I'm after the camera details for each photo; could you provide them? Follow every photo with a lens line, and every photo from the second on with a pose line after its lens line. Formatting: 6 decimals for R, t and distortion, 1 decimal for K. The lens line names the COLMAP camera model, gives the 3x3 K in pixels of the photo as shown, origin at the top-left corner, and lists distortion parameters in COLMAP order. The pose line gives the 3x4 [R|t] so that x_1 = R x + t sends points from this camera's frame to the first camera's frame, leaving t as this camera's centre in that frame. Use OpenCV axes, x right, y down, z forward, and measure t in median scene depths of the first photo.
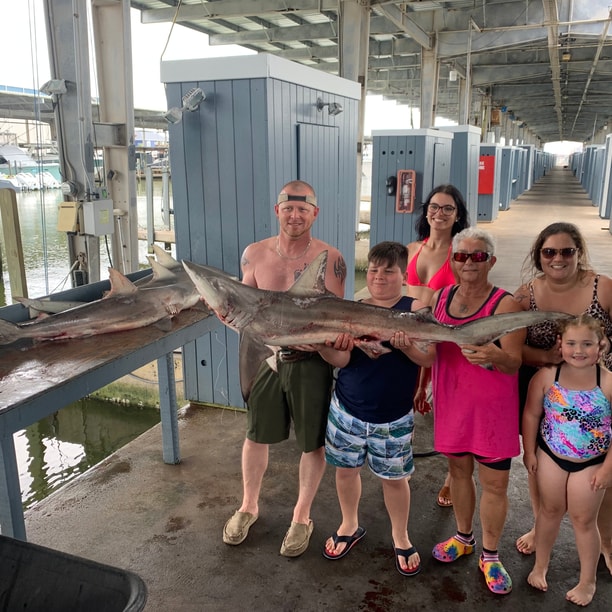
lens RADIAL K [[617.1, 0, 313.8], [0, 617.1, 304.1], [0, 0, 1]] dist [0.008420, -0.001370]
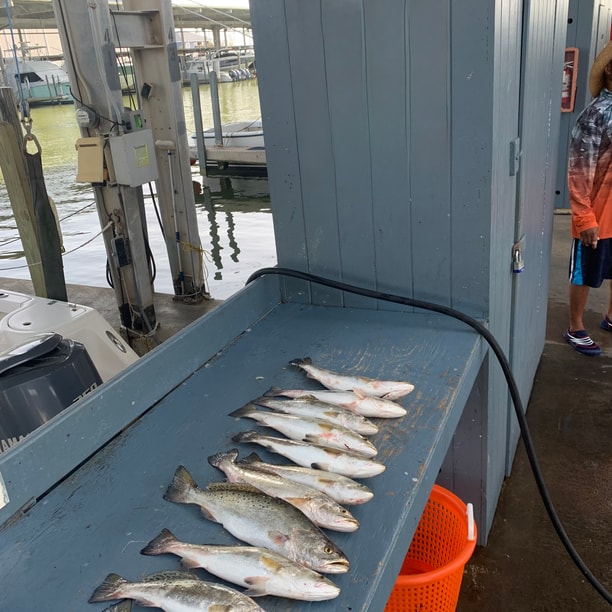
lens RADIAL K [[610.9, 0, 314.9], [0, 610.9, 290.4], [0, 0, 1]] dist [0.014004, 0.007918]
pose [[0.995123, -0.047843, -0.086267, -0.080681], [0.059639, 0.988380, 0.139814, -0.063748], [0.078576, -0.144277, 0.986413, 0.268235]]
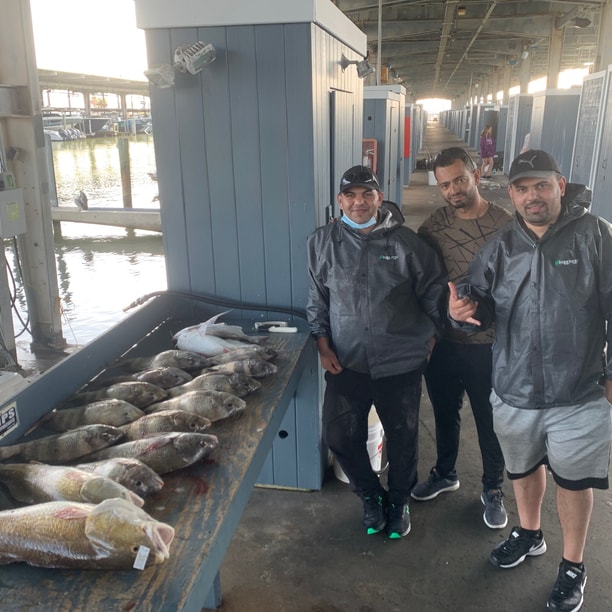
lens RADIAL K [[606.6, 0, 307.1], [0, 606.6, 296.3], [0, 0, 1]] dist [0.004636, 0.012796]
pose [[0.981168, -0.063775, 0.182323, -0.103654], [0.053265, 0.996655, 0.061978, -0.052447], [-0.185666, -0.051100, 0.981283, 0.160013]]
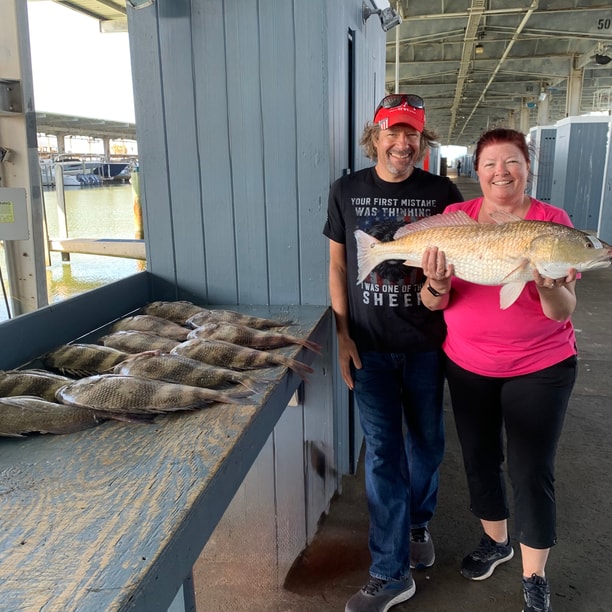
lens RADIAL K [[605.6, 0, 307.0], [0, 605.6, 306.5], [0, 0, 1]] dist [0.009262, -0.006895]
pose [[0.985861, -0.046215, 0.161067, -0.091029], [0.046886, 0.998900, -0.000364, -0.016004], [-0.160873, 0.007911, 0.986943, 0.228977]]
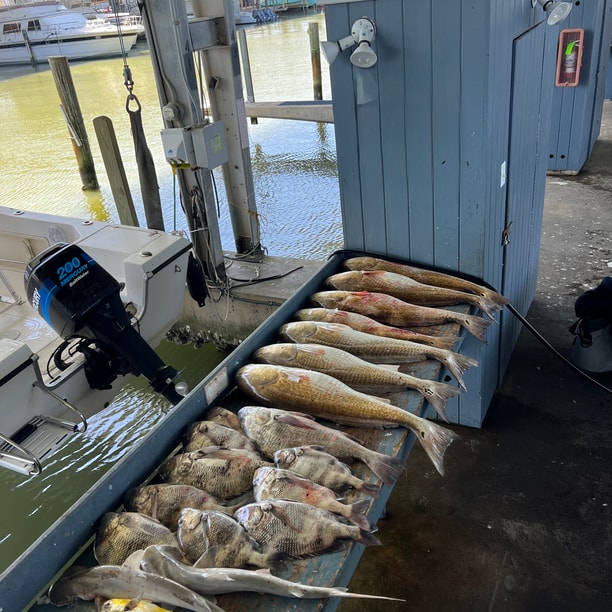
lens RADIAL K [[605.6, 0, 307.0], [0, 605.6, 306.5], [0, 0, 1]] dist [0.009262, -0.006895]
pose [[0.989237, -0.046783, -0.138640, -0.090954], [0.081607, 0.962859, 0.257379, -0.105559], [0.121450, -0.265922, 0.956313, 0.133708]]
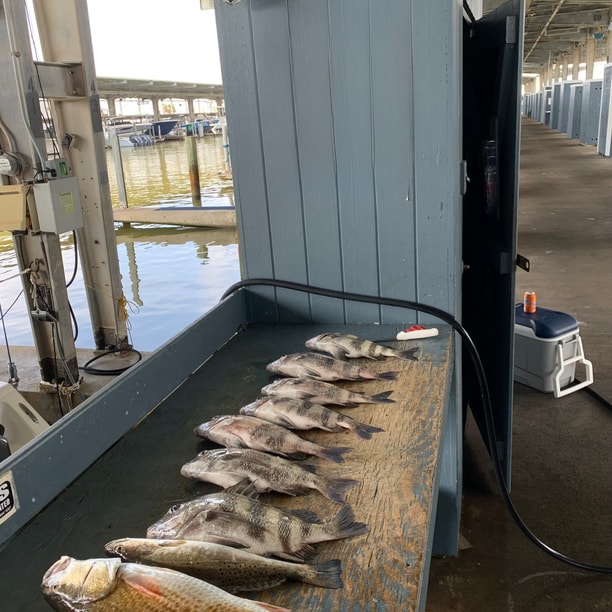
lens RADIAL K [[606.6, 0, 307.1], [0, 606.6, 296.3], [0, 0, 1]] dist [0.004636, 0.012796]
pose [[0.993595, -0.087904, 0.071009, -0.111282], [0.083945, 0.994842, 0.056938, -0.046554], [-0.075648, -0.050612, 0.995849, 0.261210]]
